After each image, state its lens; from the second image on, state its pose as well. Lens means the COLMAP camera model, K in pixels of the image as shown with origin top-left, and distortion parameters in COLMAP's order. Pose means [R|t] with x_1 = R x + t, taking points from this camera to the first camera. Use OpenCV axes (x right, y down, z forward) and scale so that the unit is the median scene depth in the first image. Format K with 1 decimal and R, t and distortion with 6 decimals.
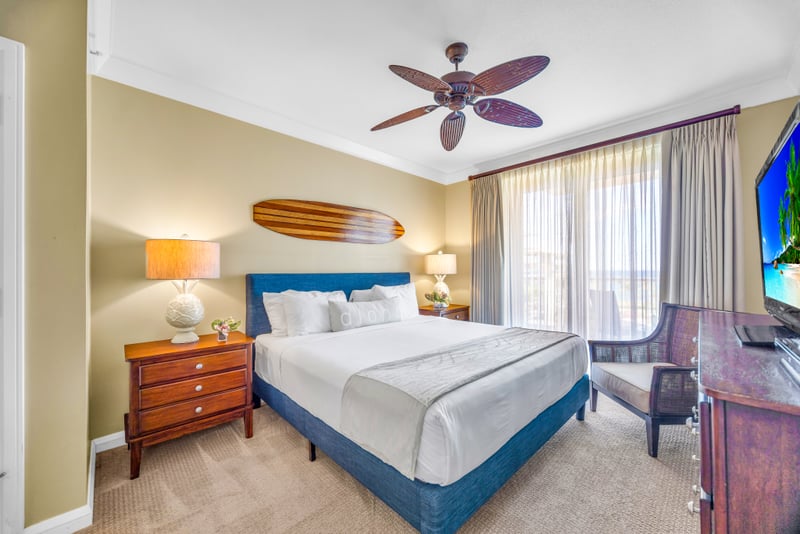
lens RADIAL K [[306.4, 0, 398.5], [0, 306.4, 266.8], [0, 0, 1]] dist [-0.000512, -0.000102]
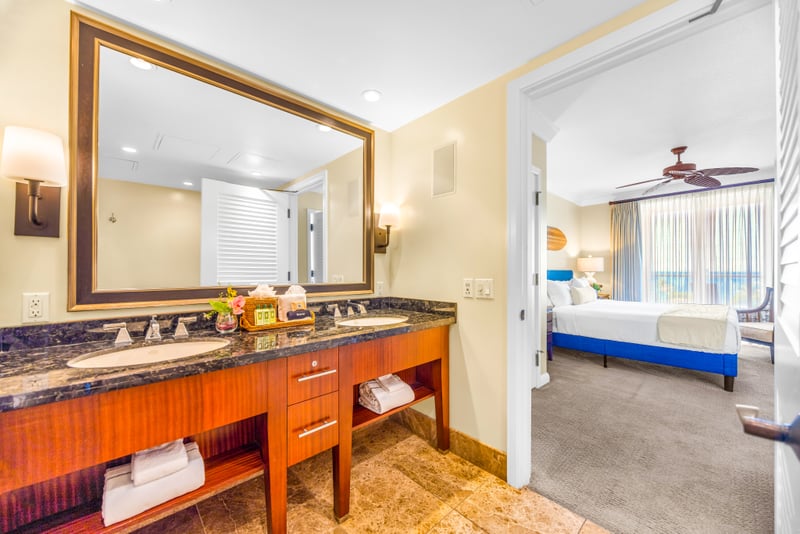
lens RADIAL K [[315.9, 0, 401.6], [0, 315.9, 264.4], [0, 0, 1]] dist [0.000554, -0.000065]
pose [[0.999865, -0.016447, -0.000406, -0.997218], [0.016426, 0.999380, -0.031134, 0.030323], [0.000918, 0.031123, 0.999515, -0.618752]]
